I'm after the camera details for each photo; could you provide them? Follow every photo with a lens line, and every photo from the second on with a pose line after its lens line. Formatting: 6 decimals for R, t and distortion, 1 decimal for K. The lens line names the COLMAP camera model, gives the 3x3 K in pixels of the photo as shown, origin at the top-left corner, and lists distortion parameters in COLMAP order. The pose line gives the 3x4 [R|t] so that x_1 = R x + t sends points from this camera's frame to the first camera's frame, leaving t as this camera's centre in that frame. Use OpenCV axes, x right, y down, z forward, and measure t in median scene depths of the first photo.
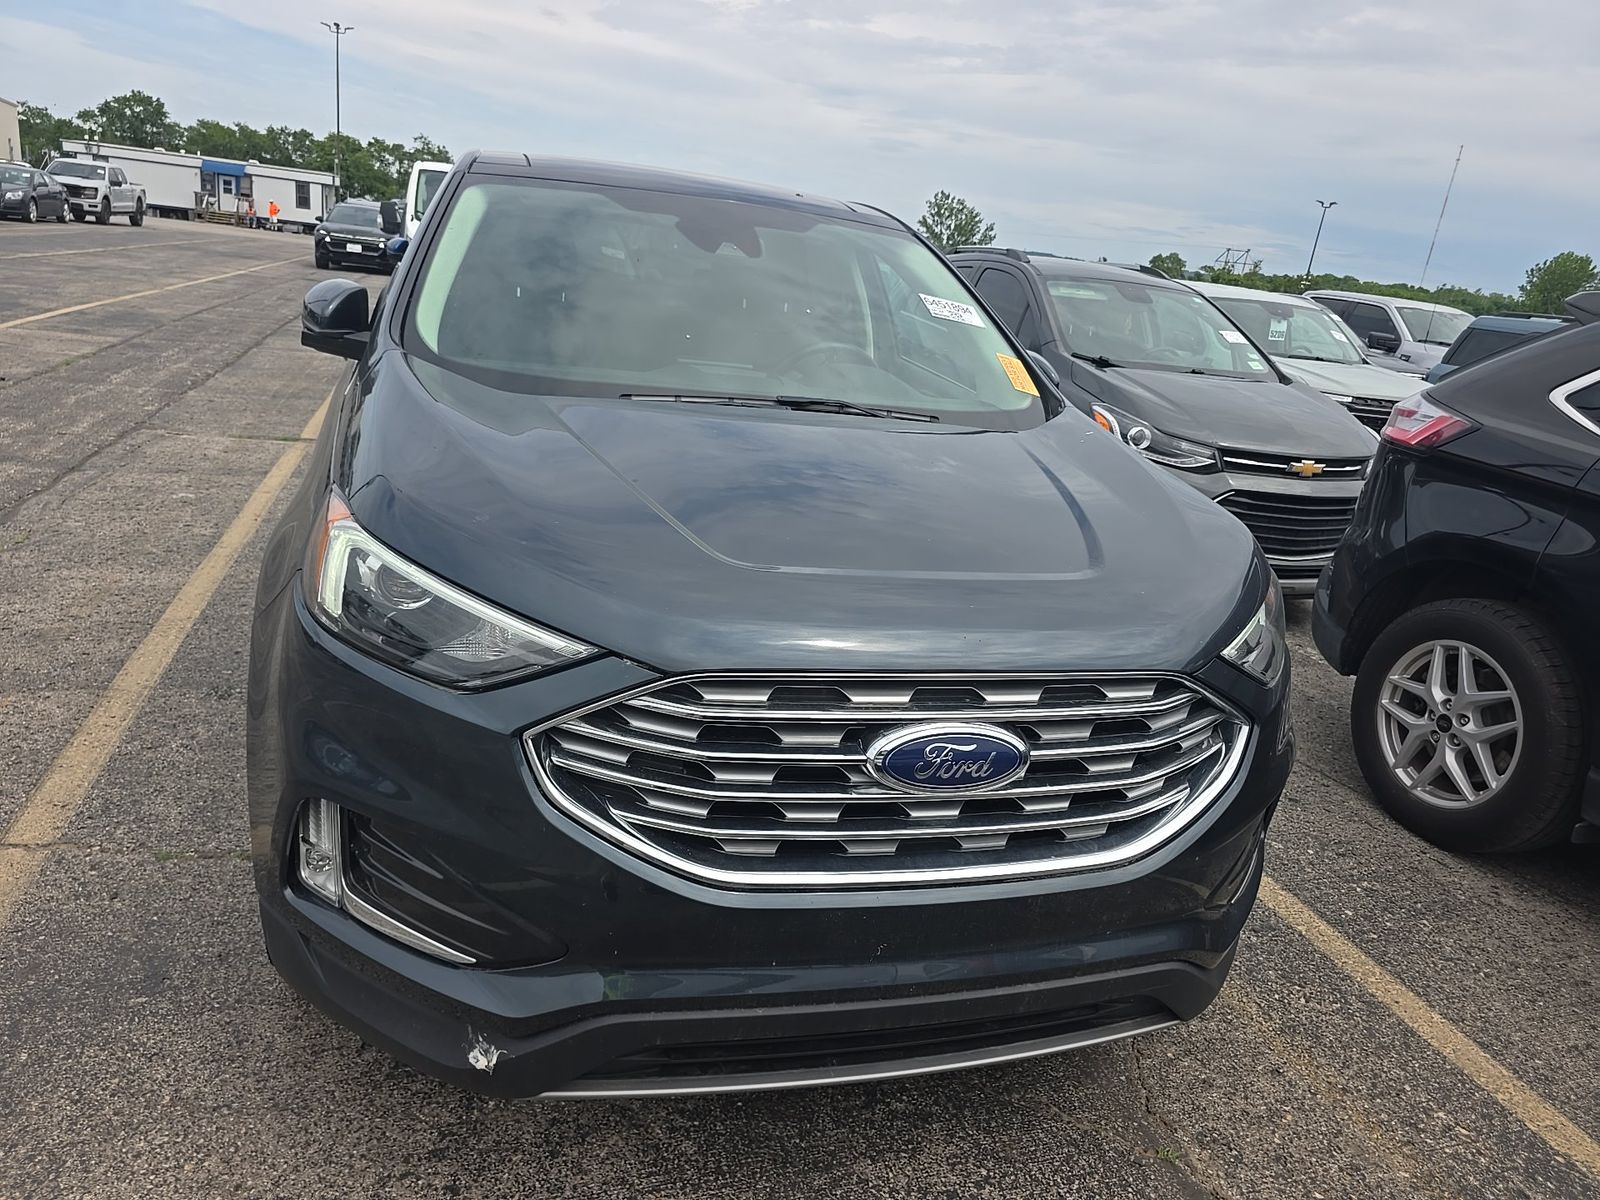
lens RADIAL K [[1068.0, 0, 791.5], [0, 1068.0, 599.7], [0, 0, 1]] dist [0.041539, -0.037317]
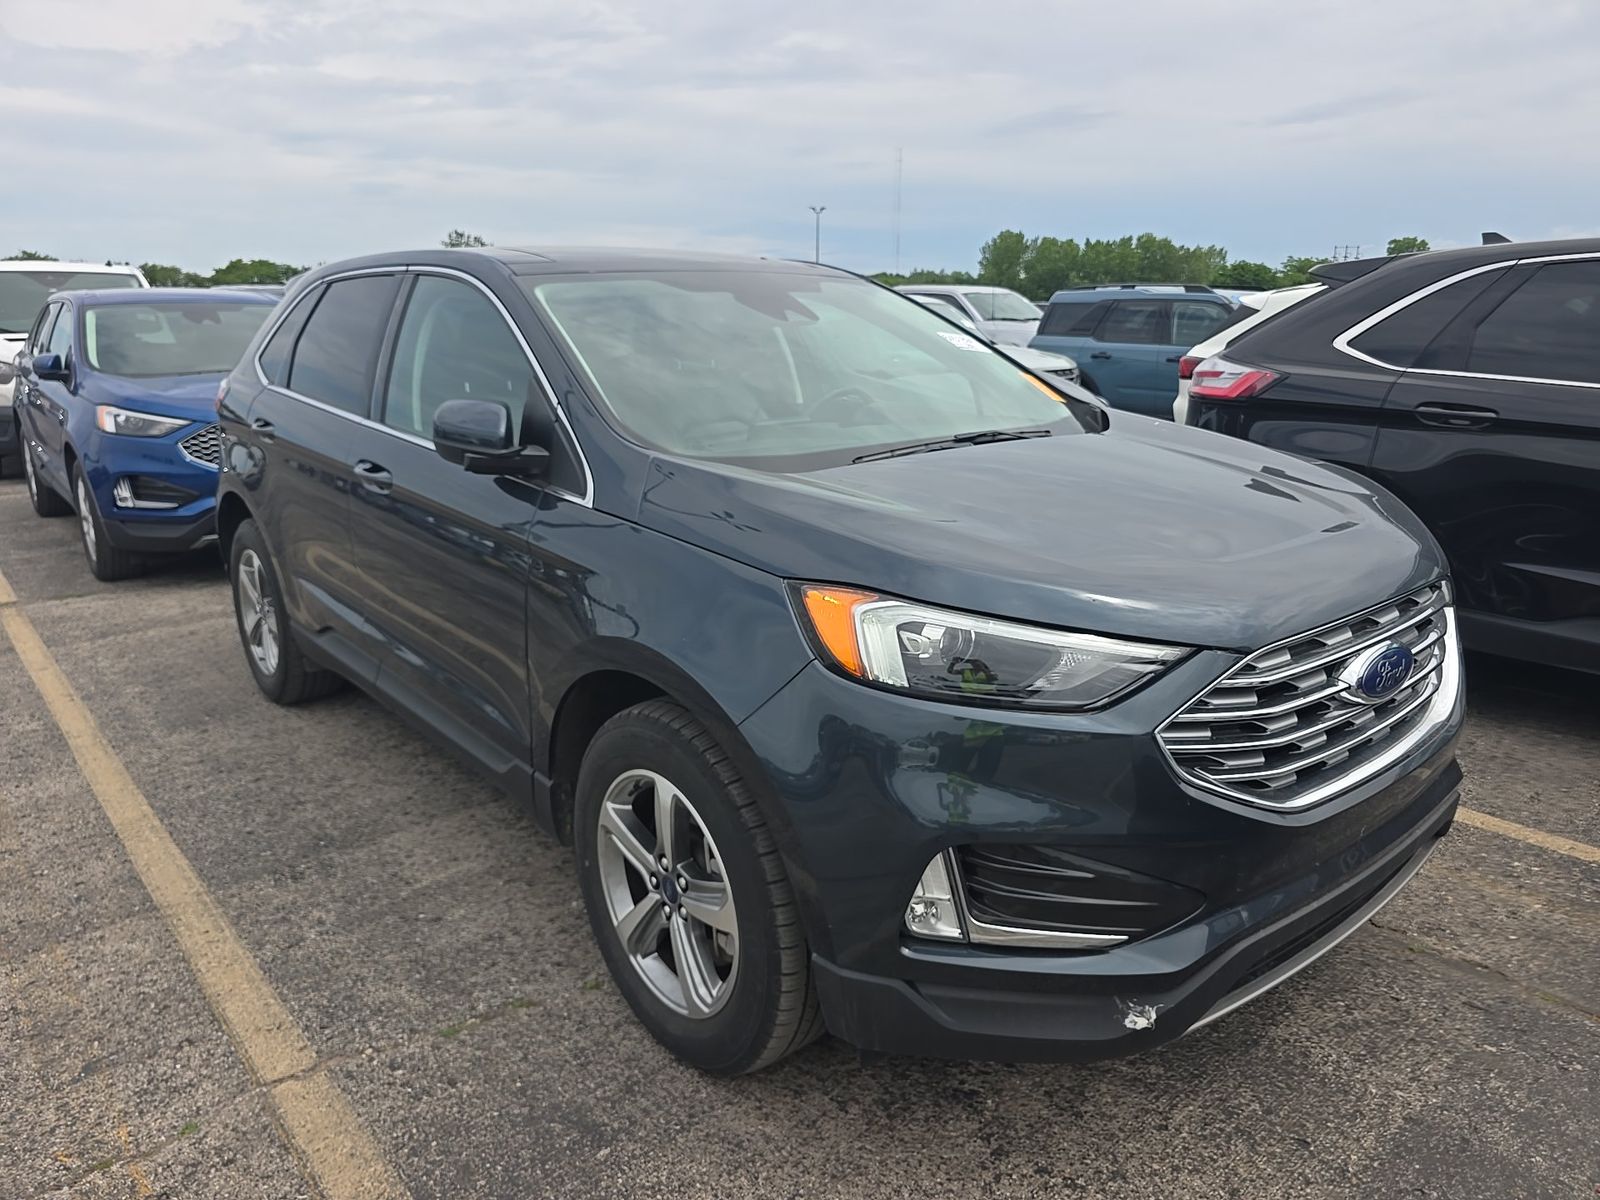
lens RADIAL K [[1068.0, 0, 791.5], [0, 1068.0, 599.7], [0, 0, 1]] dist [0.041539, -0.037317]
pose [[0.911707, -0.220545, 0.346628, -0.602148], [0.229433, 0.973197, 0.015747, -0.077964], [-0.340810, 0.065171, 0.937871, 0.003977]]
